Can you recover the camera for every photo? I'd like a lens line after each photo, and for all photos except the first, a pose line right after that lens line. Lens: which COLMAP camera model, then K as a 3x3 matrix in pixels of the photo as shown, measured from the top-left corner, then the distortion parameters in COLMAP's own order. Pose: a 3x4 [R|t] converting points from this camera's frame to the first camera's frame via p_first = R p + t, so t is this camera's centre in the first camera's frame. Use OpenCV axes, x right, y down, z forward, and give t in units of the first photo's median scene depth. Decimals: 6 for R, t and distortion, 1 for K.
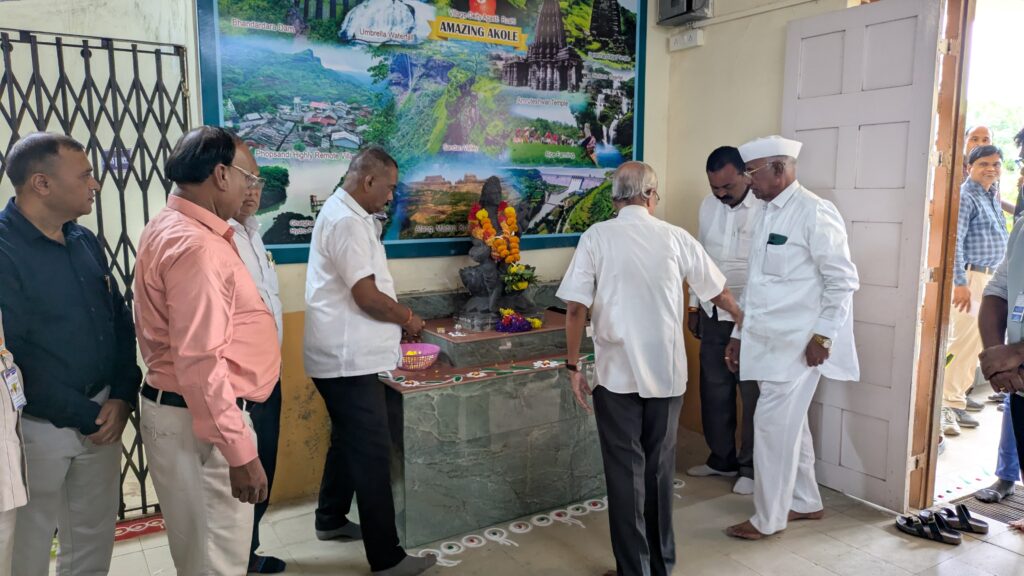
lens RADIAL K [[780.8, 0, 515.2], [0, 780.8, 293.1], [0, 0, 1]] dist [0.041043, -0.047793]
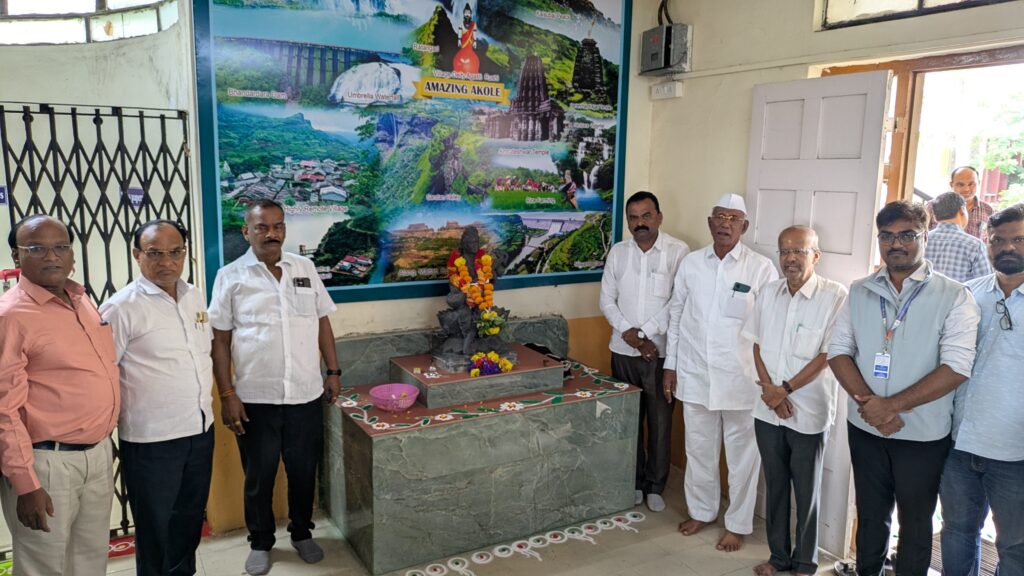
lens RADIAL K [[782.5, 0, 512.0], [0, 782.5, 288.0], [0, 0, 1]] dist [0.049408, -0.072610]
pose [[0.998430, 0.025749, -0.049739, 0.086317], [-0.024758, 0.999485, 0.020436, -0.091569], [0.050240, -0.019173, 0.998553, -0.075093]]
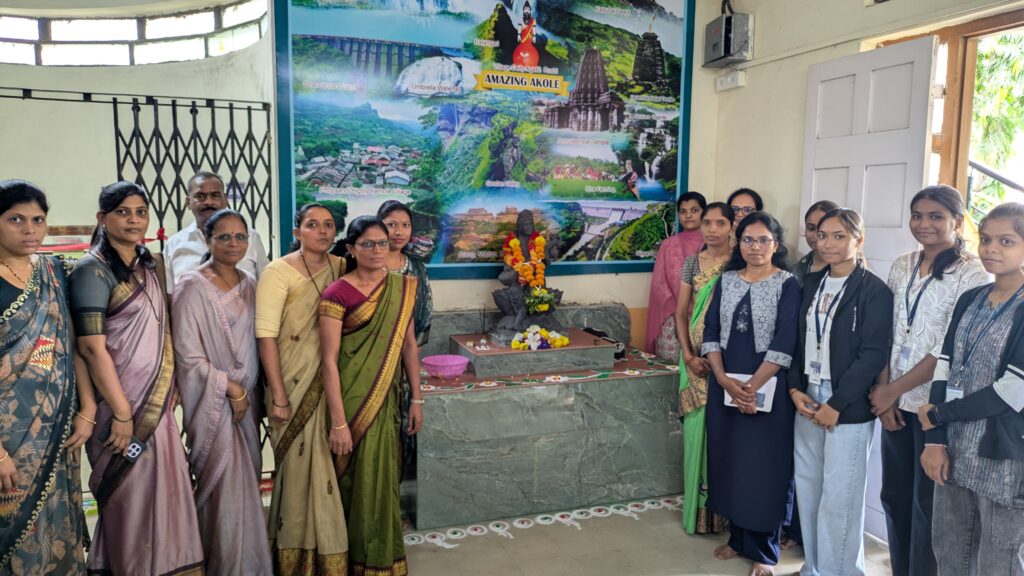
lens RADIAL K [[782.5, 0, 512.0], [0, 782.5, 288.0], [0, 0, 1]] dist [0.049408, -0.072610]
pose [[0.975540, 0.033930, -0.217188, 0.207800], [-0.040359, 0.998867, -0.025231, -0.007576], [0.216086, 0.033380, 0.975804, -0.103079]]
